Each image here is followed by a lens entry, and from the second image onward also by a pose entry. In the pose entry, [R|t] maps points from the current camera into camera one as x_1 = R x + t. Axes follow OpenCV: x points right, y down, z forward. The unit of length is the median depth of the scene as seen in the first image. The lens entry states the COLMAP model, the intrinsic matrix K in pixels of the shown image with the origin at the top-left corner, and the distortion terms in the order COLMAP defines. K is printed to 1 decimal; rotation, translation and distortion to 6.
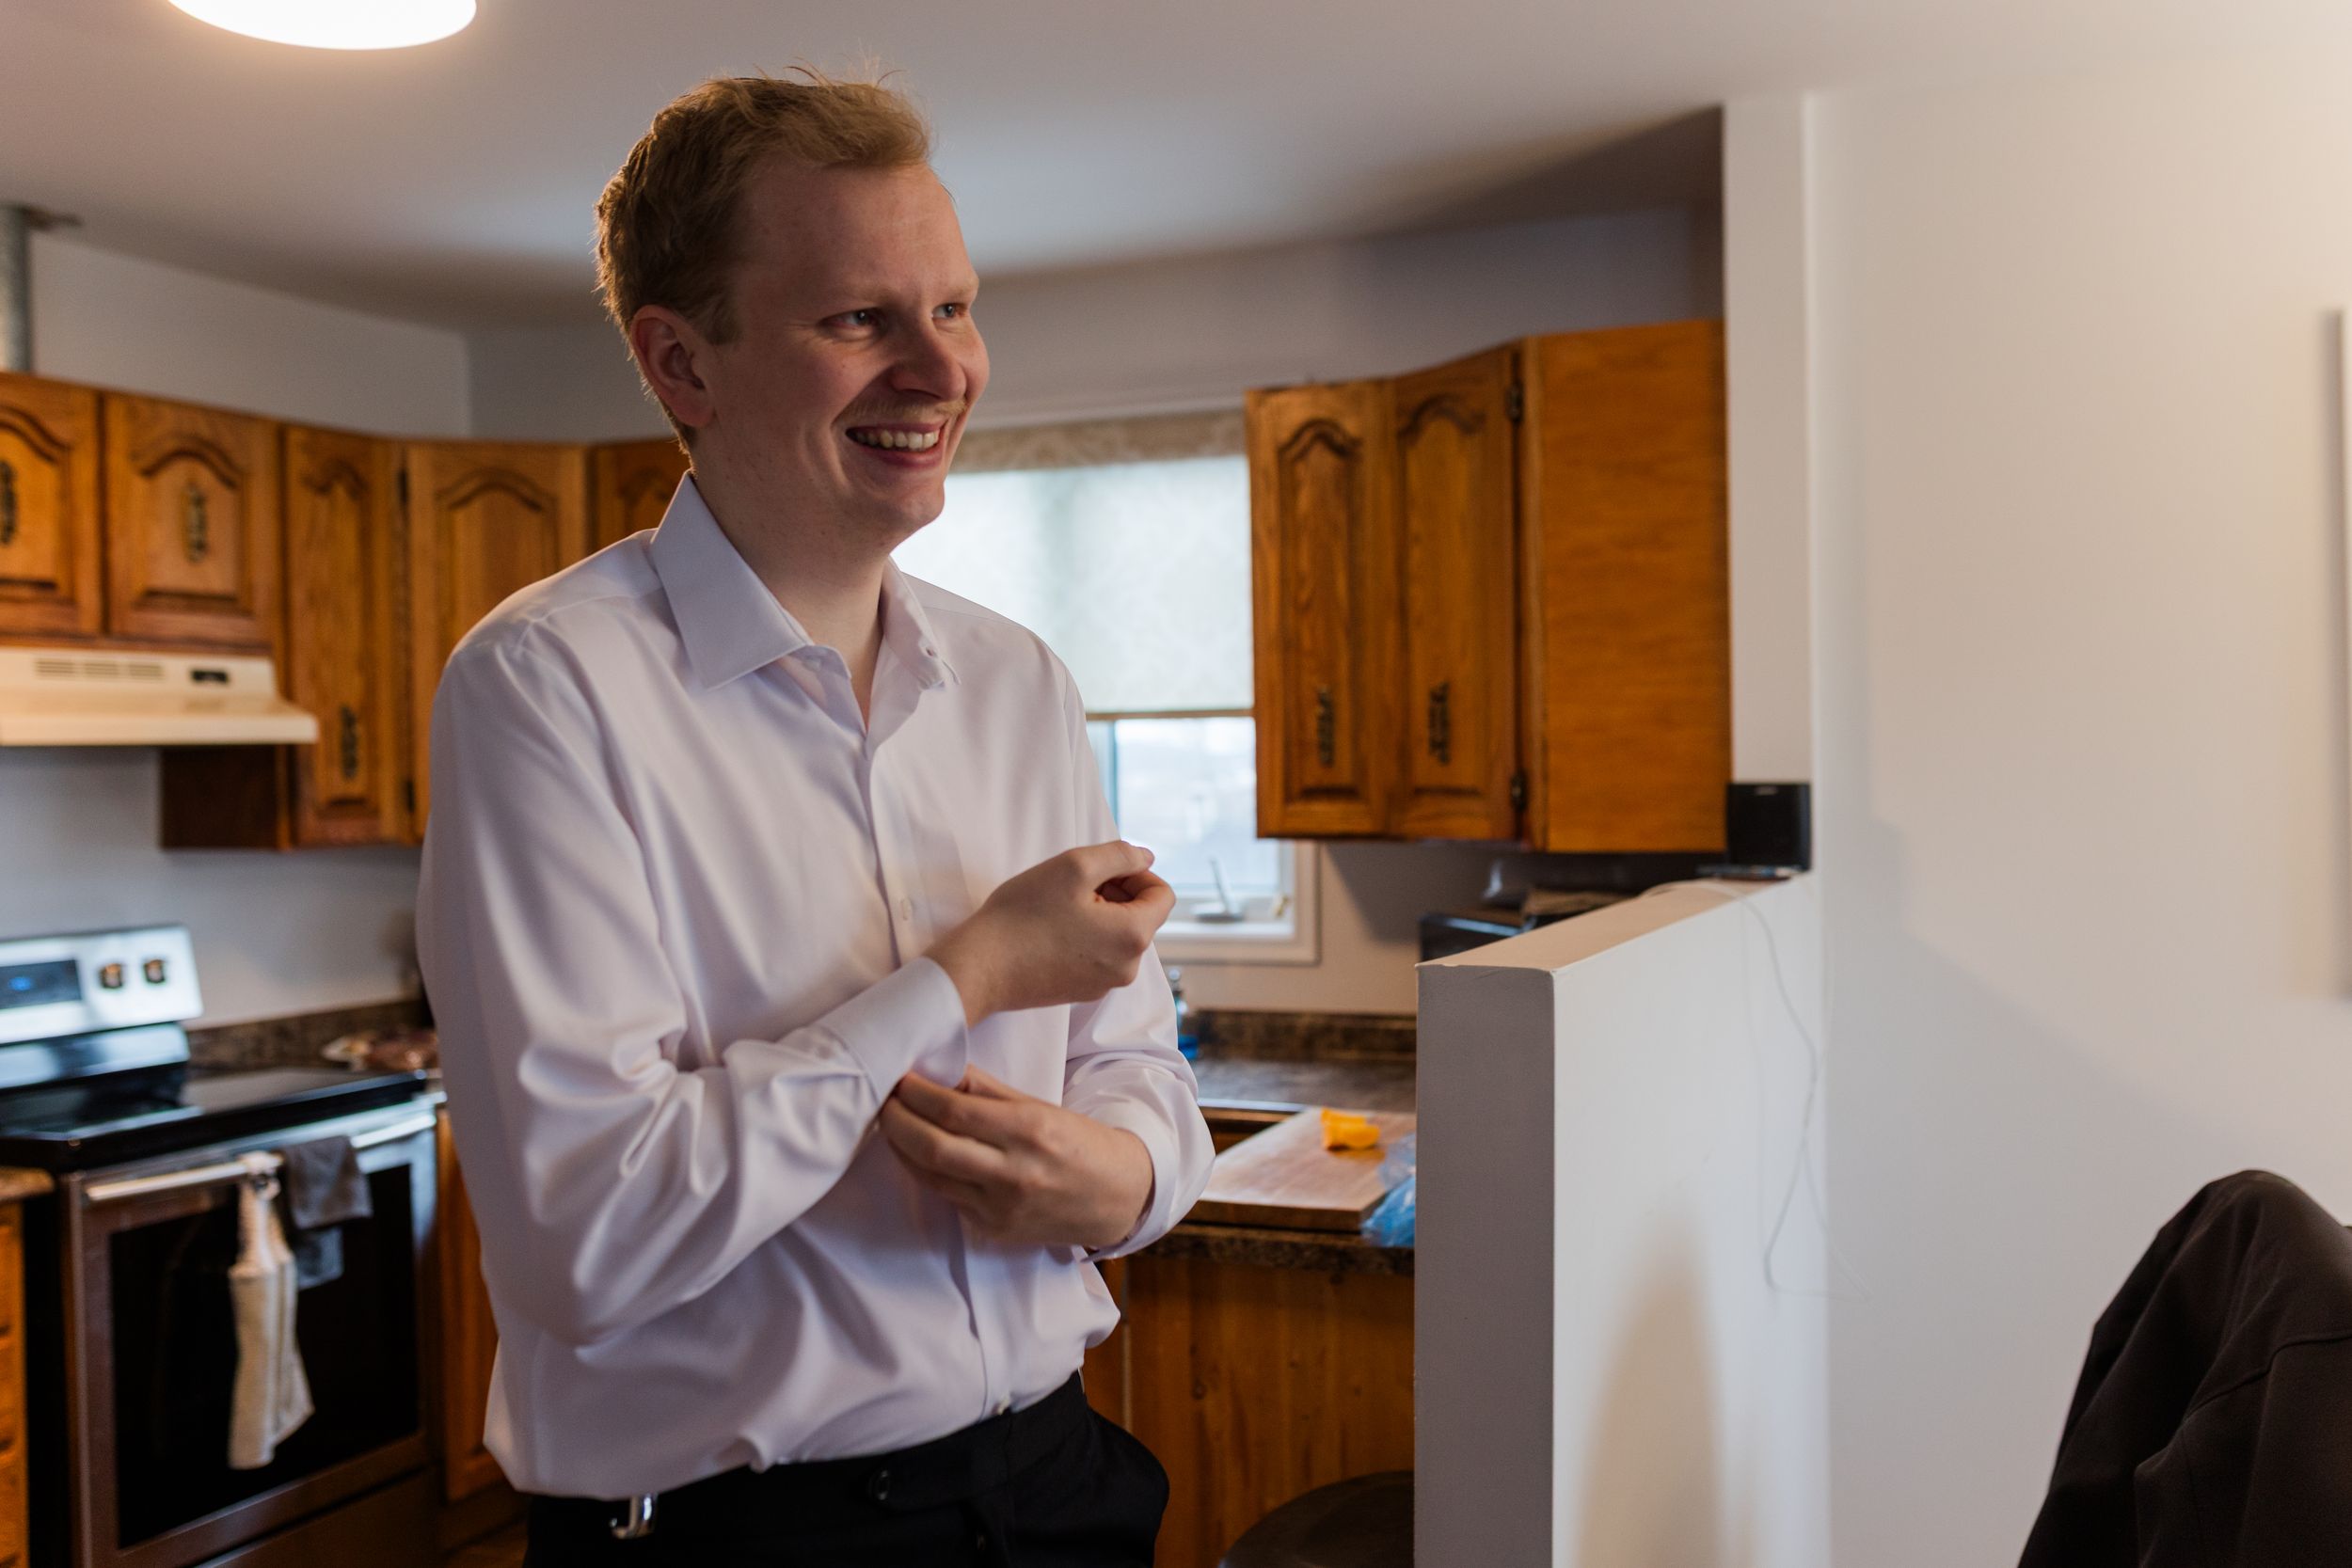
lens RADIAL K [[2247.6, 0, 1170.3], [0, 2247.6, 794.8], [0, 0, 1]] dist [0.001025, 0.010955]
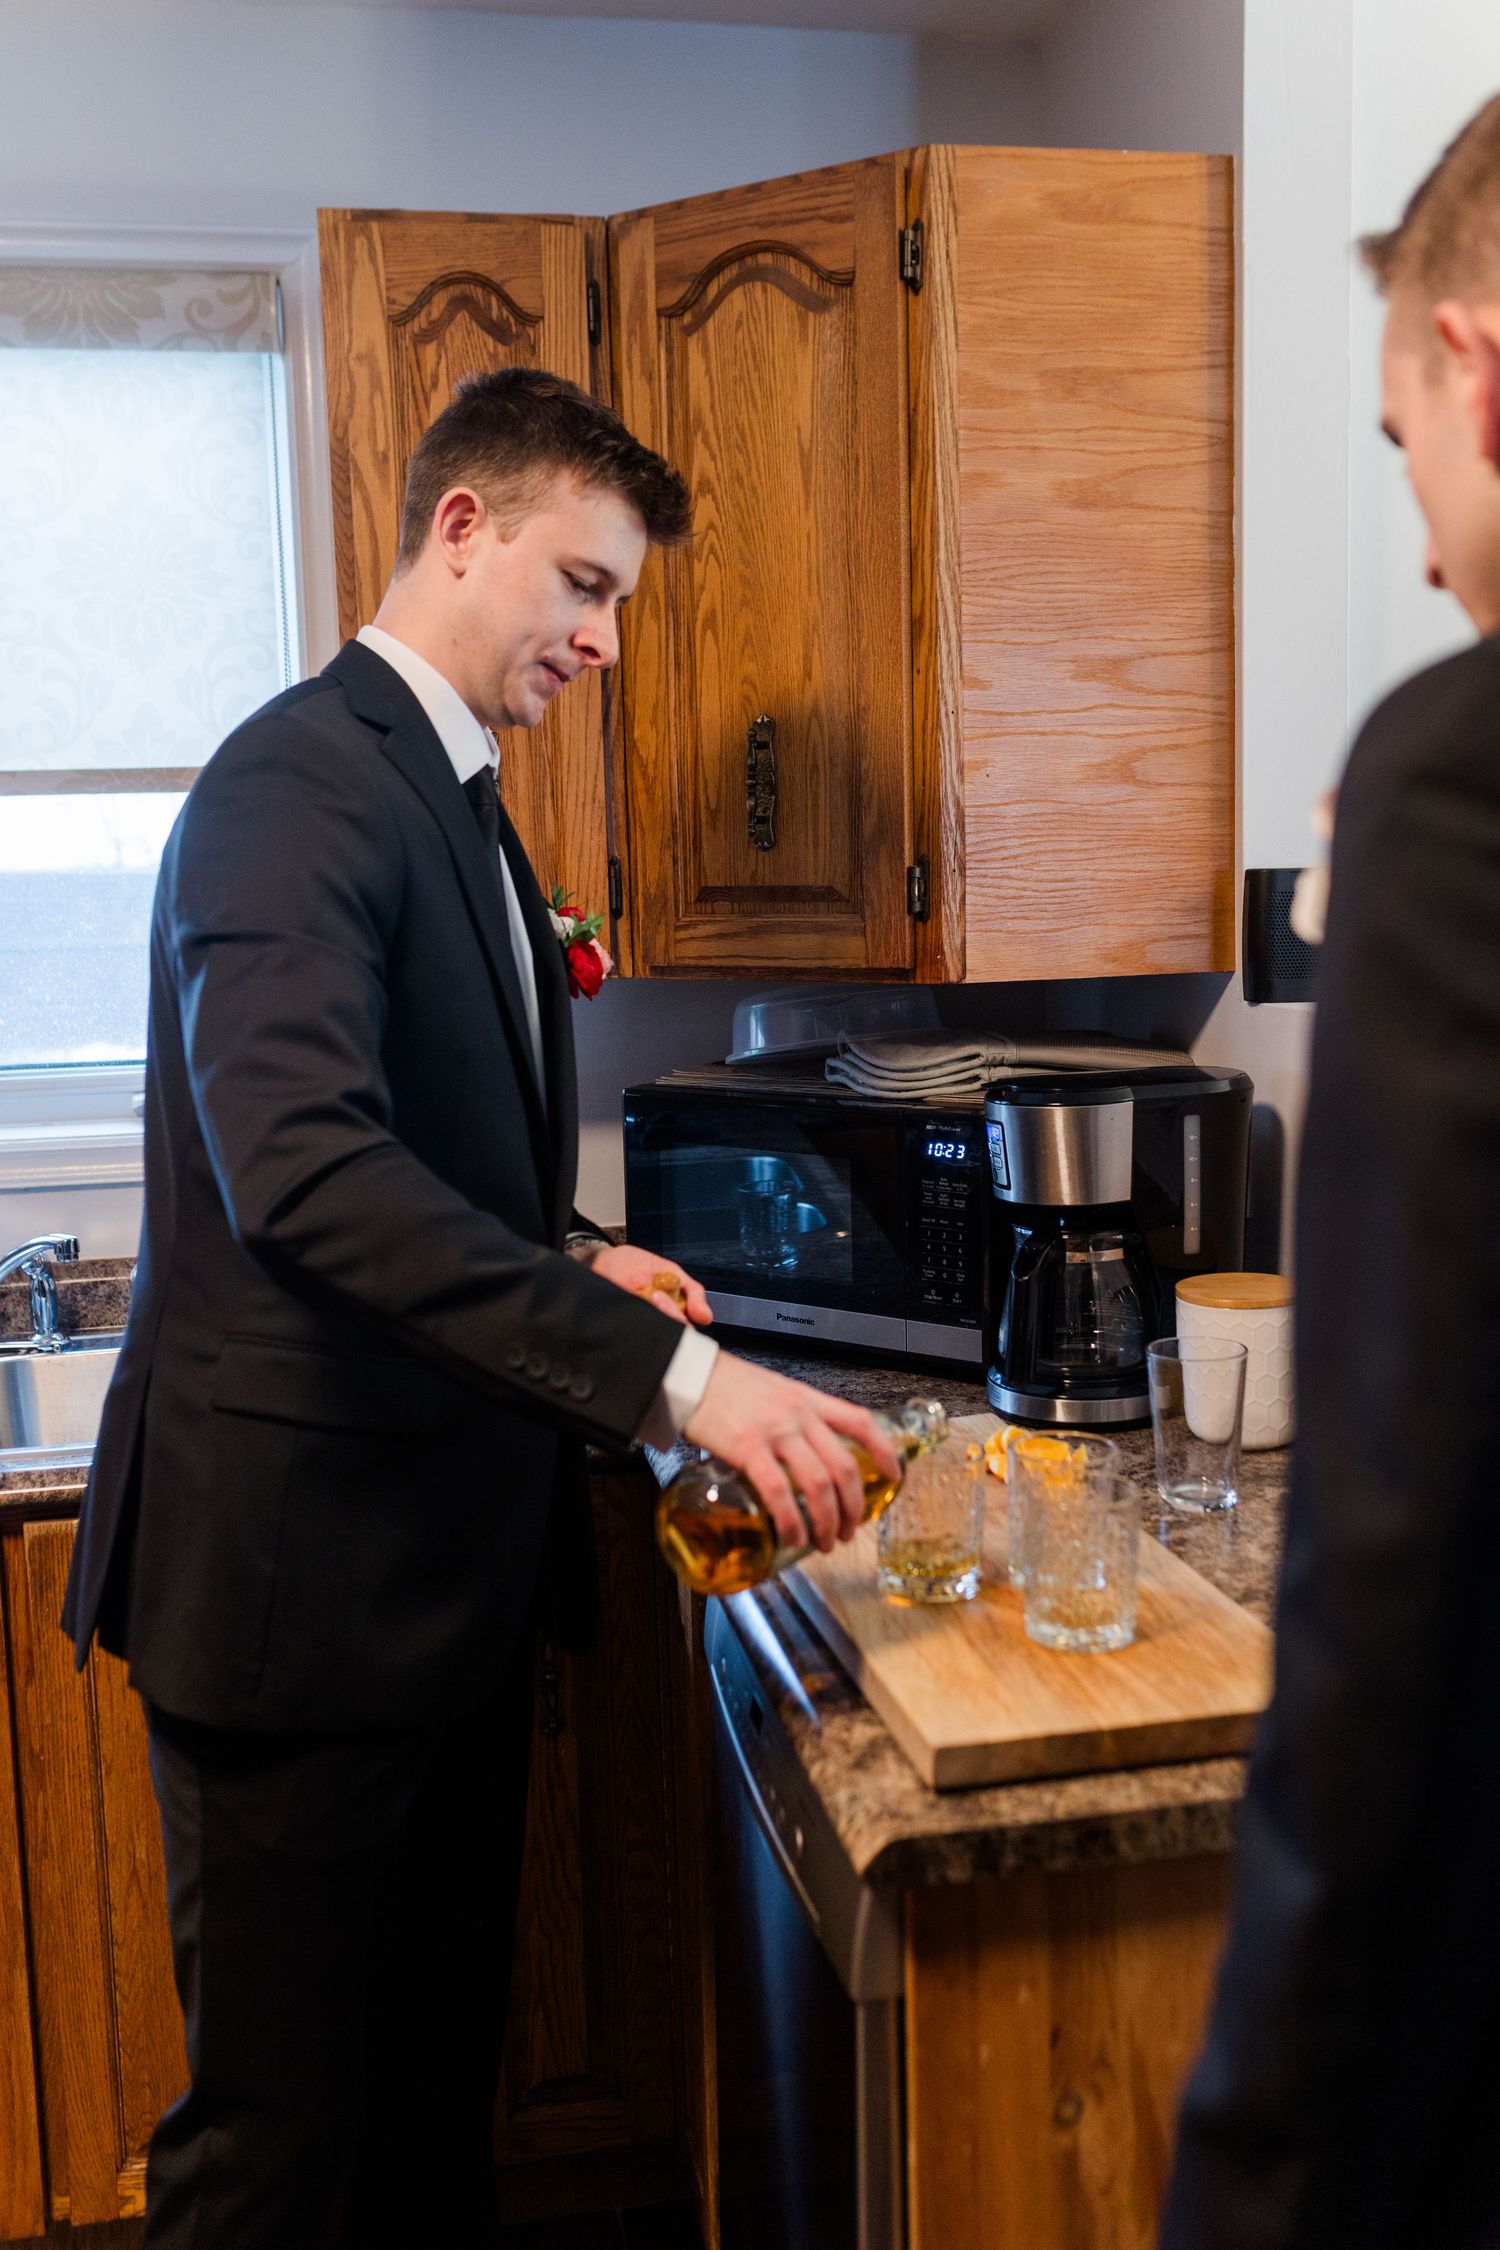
lens RADIAL K [[2150.3, 0, 750.1], [0, 2150.3, 1094.6], [0, 0, 1]] dist [0.001025, 0.010955]
pose [[0.819853, -0.075038, 0.567636, -0.238840], [0.024966, 0.995117, 0.095490, -0.003405], [-0.572030, -0.064116, 0.817723, 0.538063]]
